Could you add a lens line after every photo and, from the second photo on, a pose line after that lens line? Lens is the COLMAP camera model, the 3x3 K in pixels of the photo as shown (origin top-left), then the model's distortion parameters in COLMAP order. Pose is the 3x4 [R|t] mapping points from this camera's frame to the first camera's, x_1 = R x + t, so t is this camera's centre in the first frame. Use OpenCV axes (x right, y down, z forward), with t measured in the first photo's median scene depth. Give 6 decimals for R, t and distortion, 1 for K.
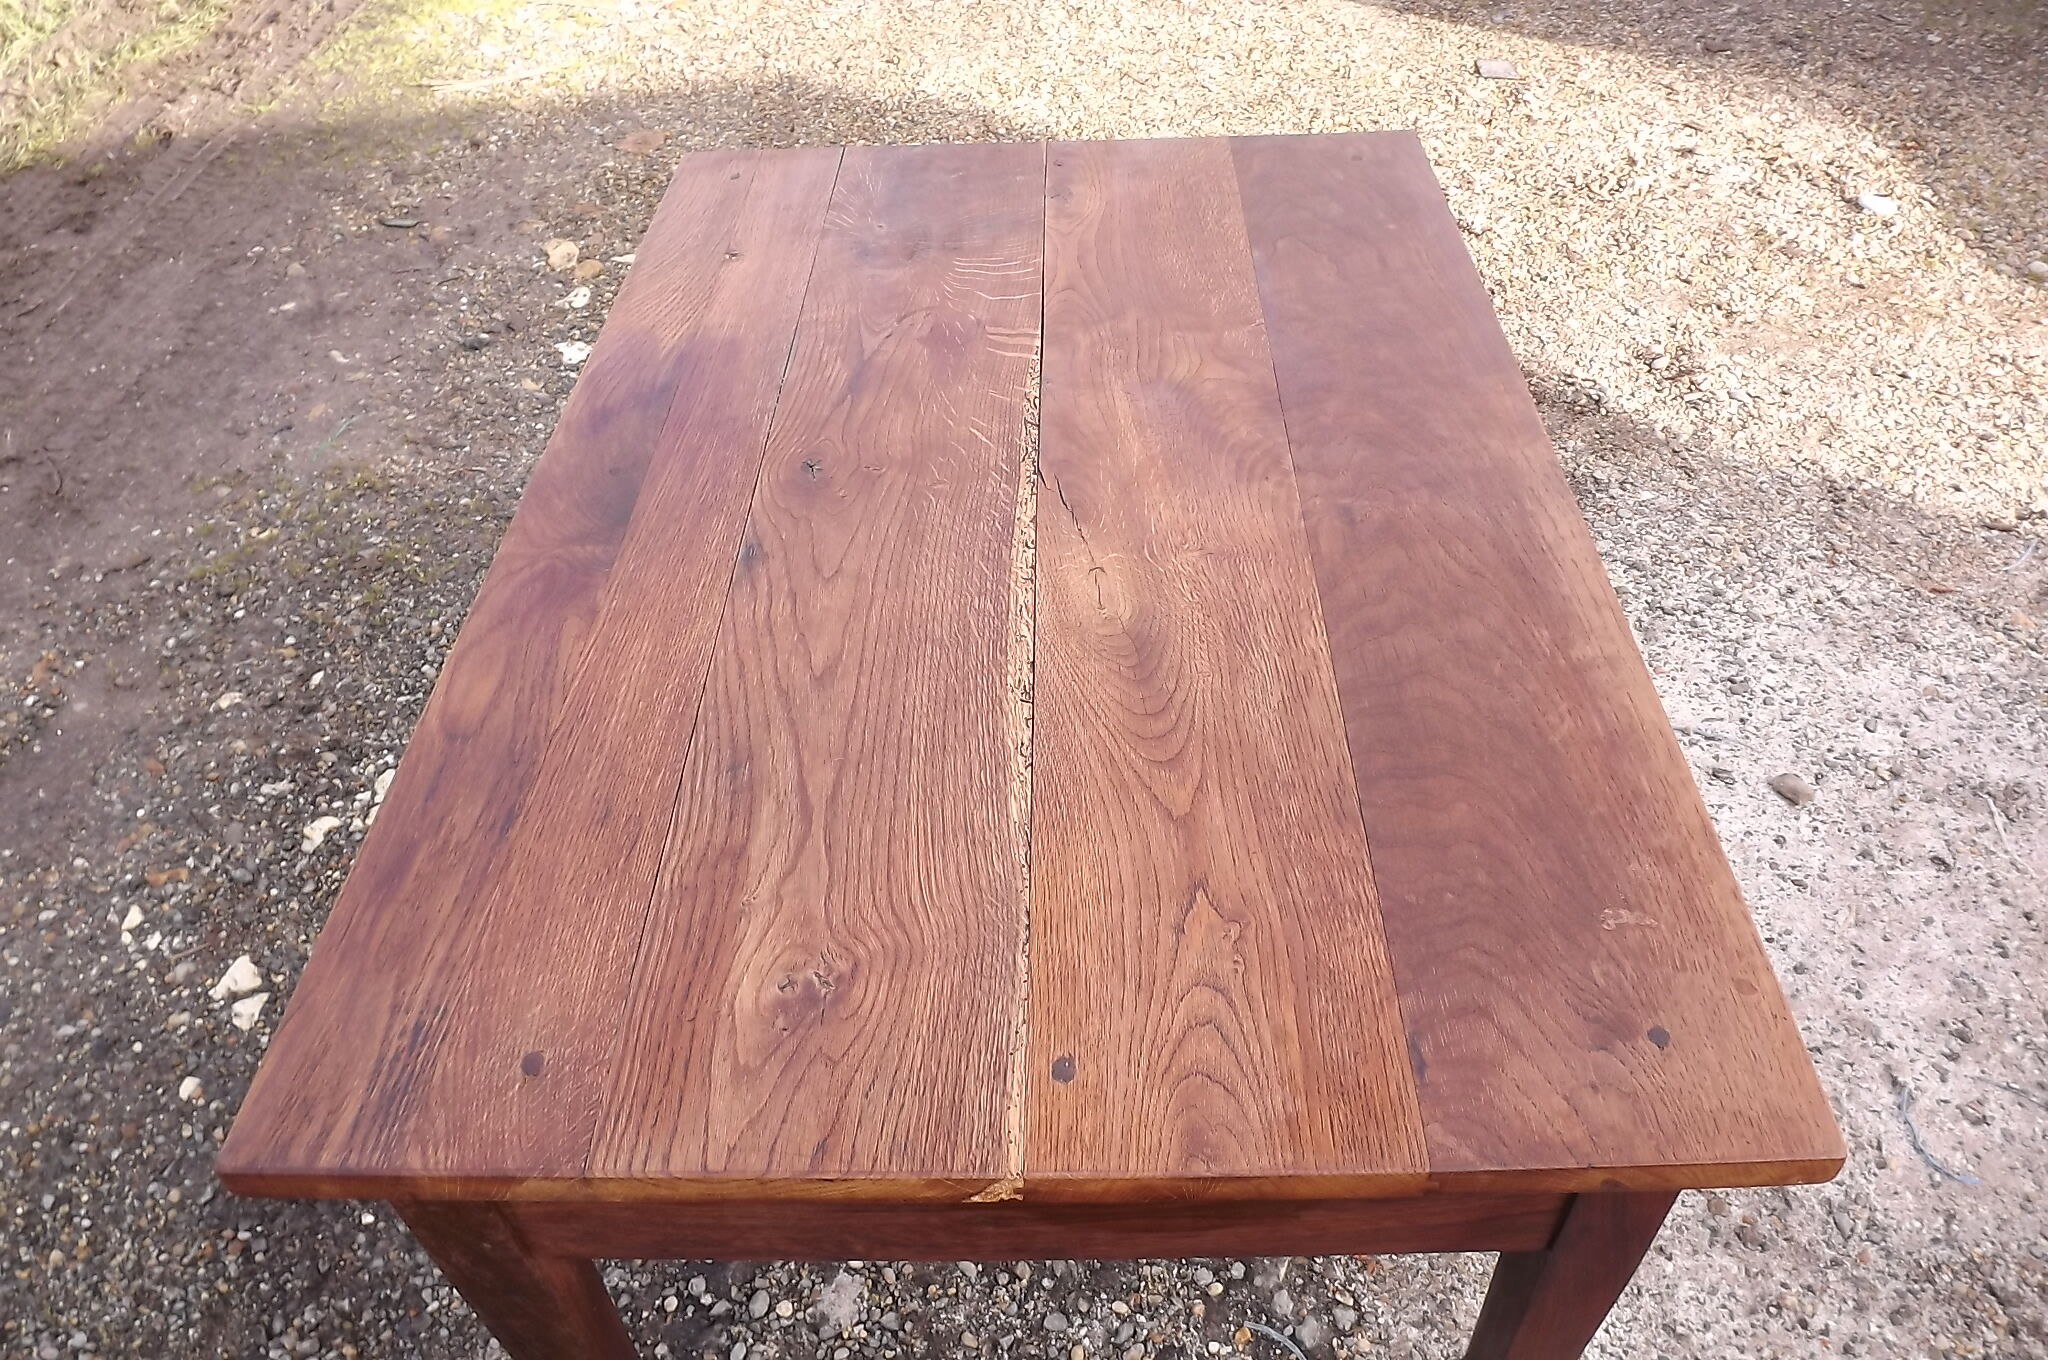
lens RADIAL K [[1520.5, 0, 1060.9], [0, 1520.5, 677.3], [0, 0, 1]] dist [-0.079359, 0.040154]
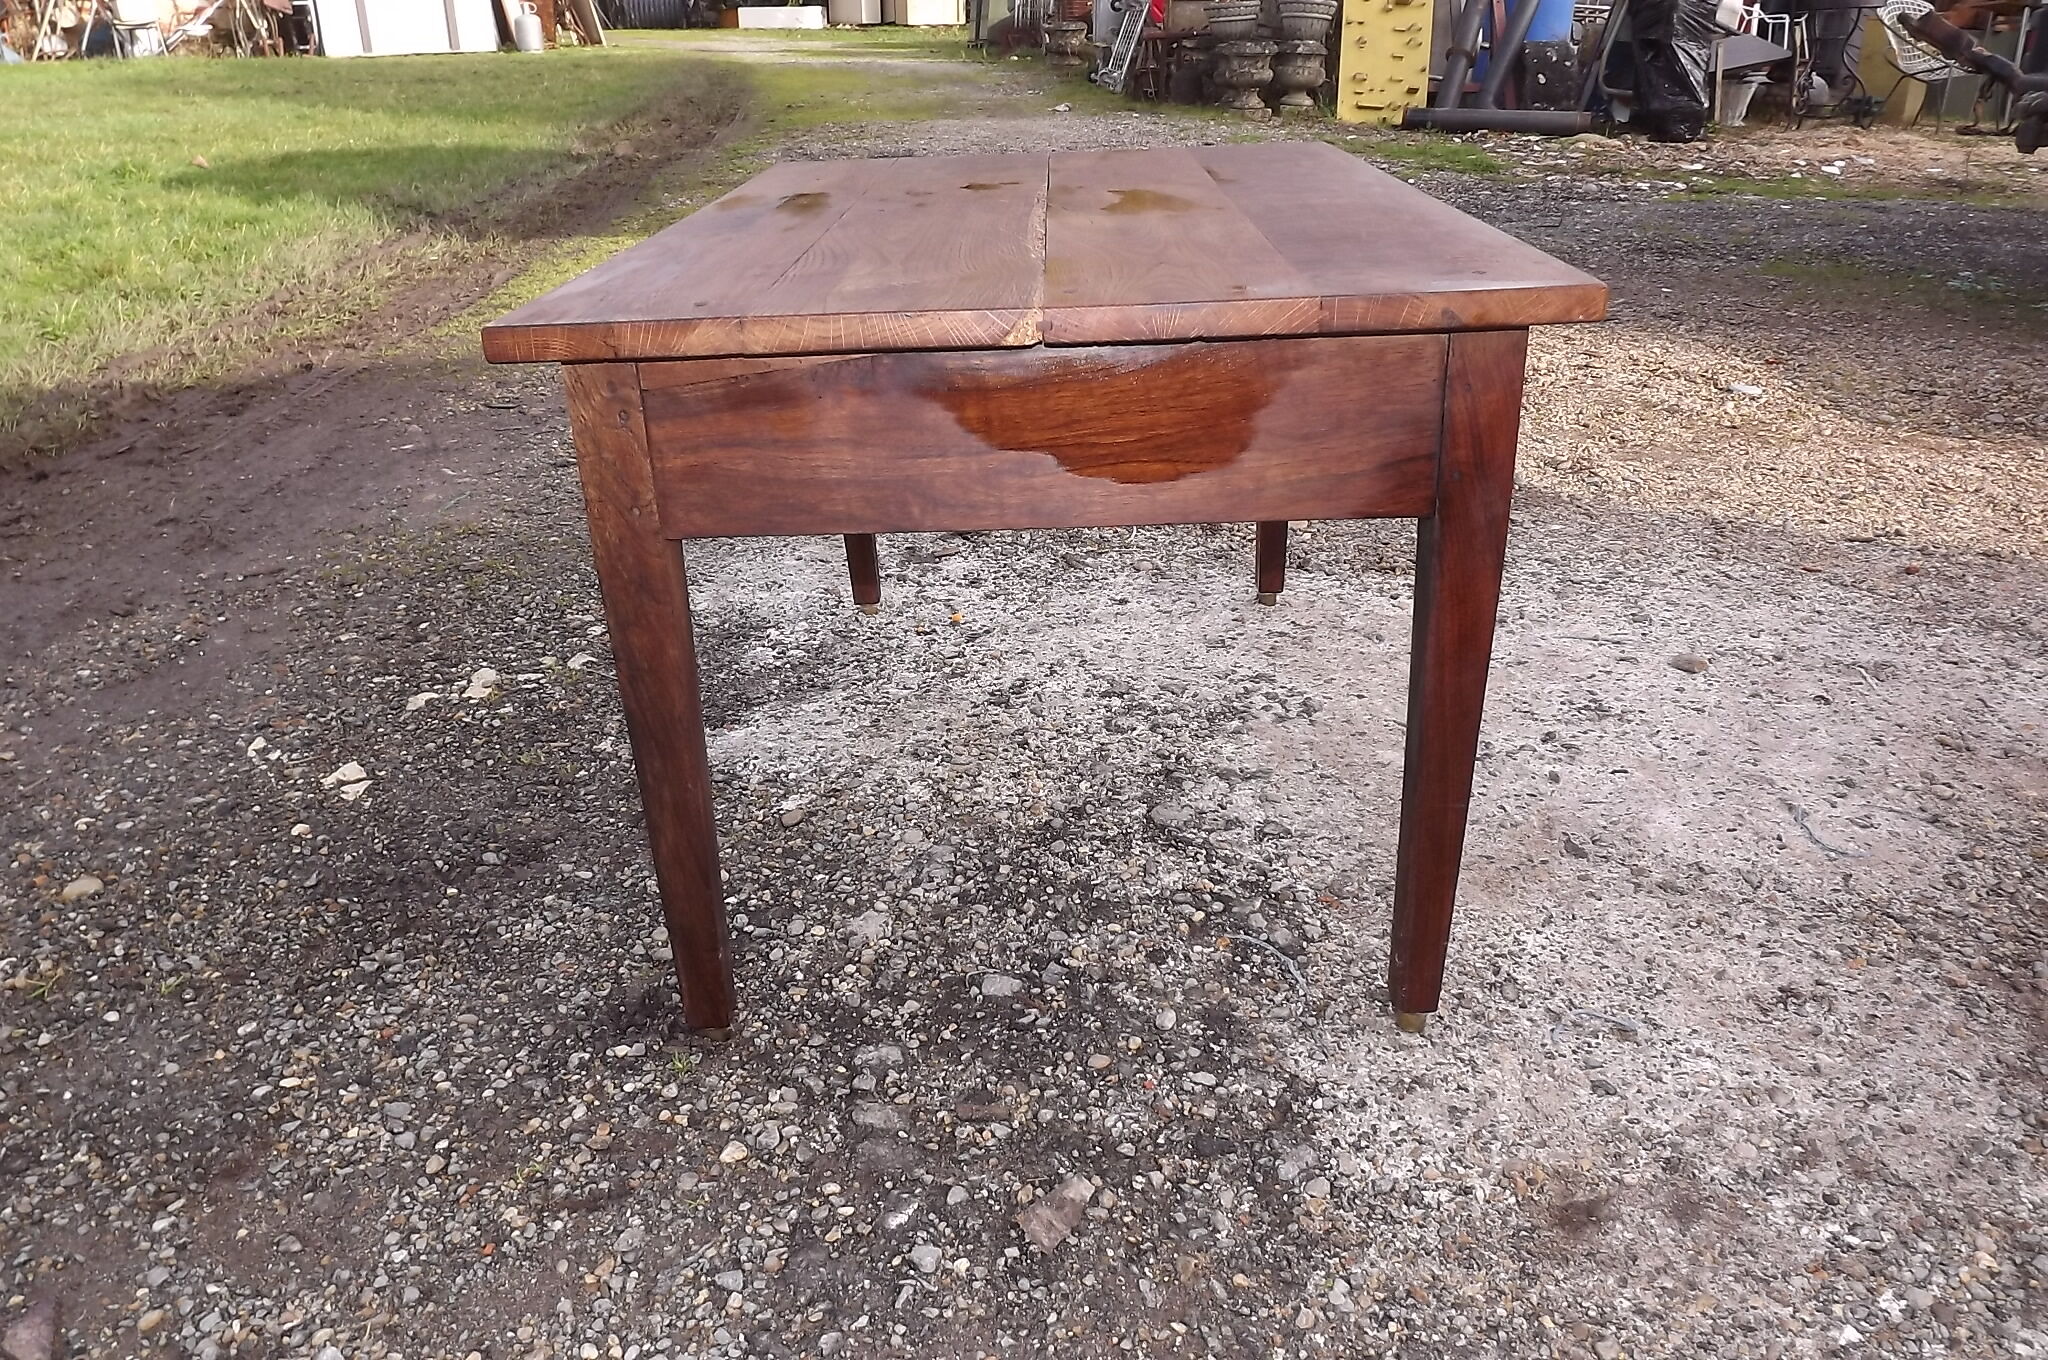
lens RADIAL K [[1533.0, 0, 1027.7], [0, 1533.0, 617.6], [0, 0, 1]] dist [-0.083466, 0.049387]
pose [[0.999869, -0.000608, -0.016196, -0.005805], [-0.005054, 0.937777, -0.347202, 0.497460], [0.015399, 0.347238, 0.937651, -0.134222]]
